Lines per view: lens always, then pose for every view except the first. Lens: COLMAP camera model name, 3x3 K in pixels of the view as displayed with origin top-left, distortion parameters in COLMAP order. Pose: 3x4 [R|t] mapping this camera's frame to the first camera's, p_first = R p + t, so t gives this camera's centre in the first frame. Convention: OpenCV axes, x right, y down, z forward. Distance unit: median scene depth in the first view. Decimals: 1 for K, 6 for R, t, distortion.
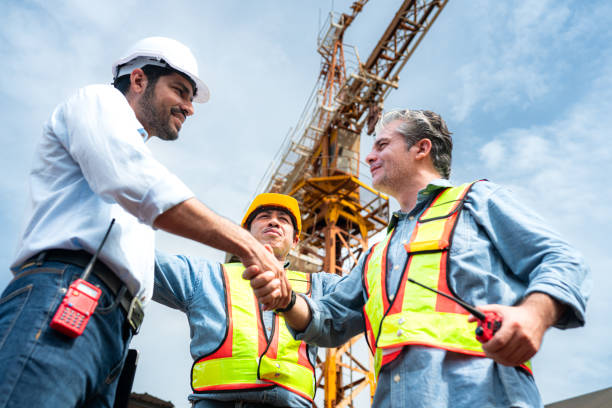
lens RADIAL K [[591.2, 0, 295.2], [0, 591.2, 204.0], [0, 0, 1]] dist [-0.003703, 0.004433]
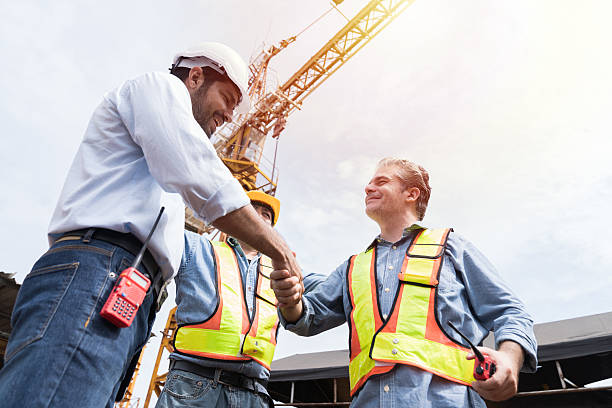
lens RADIAL K [[423.2, 0, 306.0], [0, 423.2, 204.0], [0, 0, 1]] dist [-0.002992, -0.000938]
pose [[0.943416, 0.214246, 0.253111, -0.209953], [-0.226670, 0.973753, 0.020630, -0.038885], [-0.242048, -0.076835, 0.967217, 0.177611]]
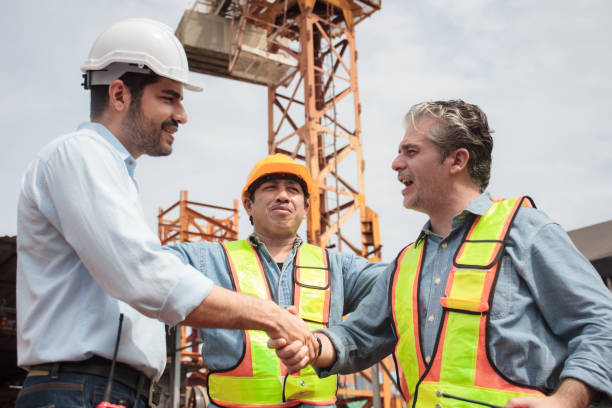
lens RADIAL K [[747.7, 0, 316.1], [0, 747.7, 204.3], [0, 0, 1]] dist [-0.021699, -0.037597]
pose [[0.996210, -0.055213, 0.067212, -0.067491], [0.031052, 0.947537, 0.318134, -0.379258], [-0.081251, -0.314841, 0.945660, -0.036566]]
